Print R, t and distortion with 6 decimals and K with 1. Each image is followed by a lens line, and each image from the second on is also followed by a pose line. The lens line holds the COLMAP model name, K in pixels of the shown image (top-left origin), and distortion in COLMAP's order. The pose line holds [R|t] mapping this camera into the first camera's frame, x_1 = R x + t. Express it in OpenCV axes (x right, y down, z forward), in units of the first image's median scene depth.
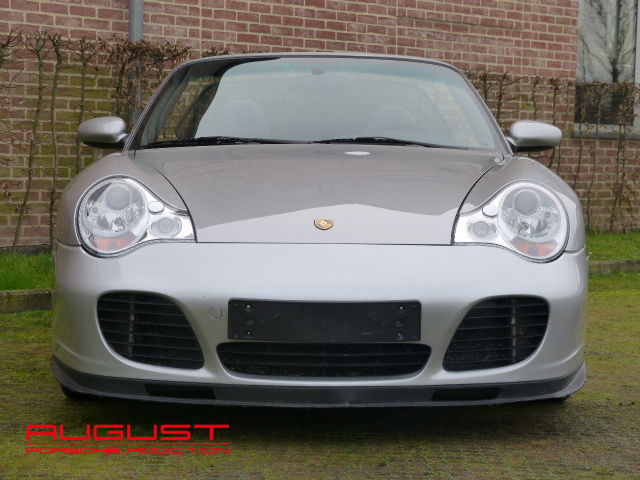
lens RADIAL K [[1580.3, 0, 320.2], [0, 1580.3, 239.8], [0, 0, 1]] dist [0.144379, 0.000000]
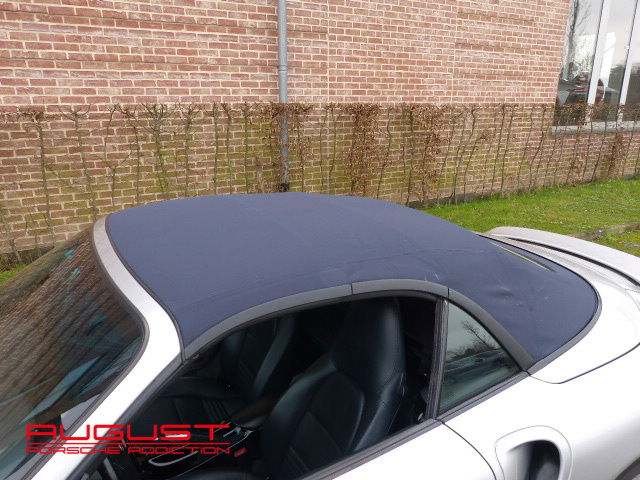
lens RADIAL K [[468.2, 0, 319.7], [0, 468.2, 237.4], [0, 0, 1]] dist [-0.044833, 0.021897]
pose [[0.967845, 0.052320, -0.246046, 0.042964], [0.007221, 0.971949, 0.235082, -0.089608], [0.251443, -0.229299, 0.940318, 0.460271]]
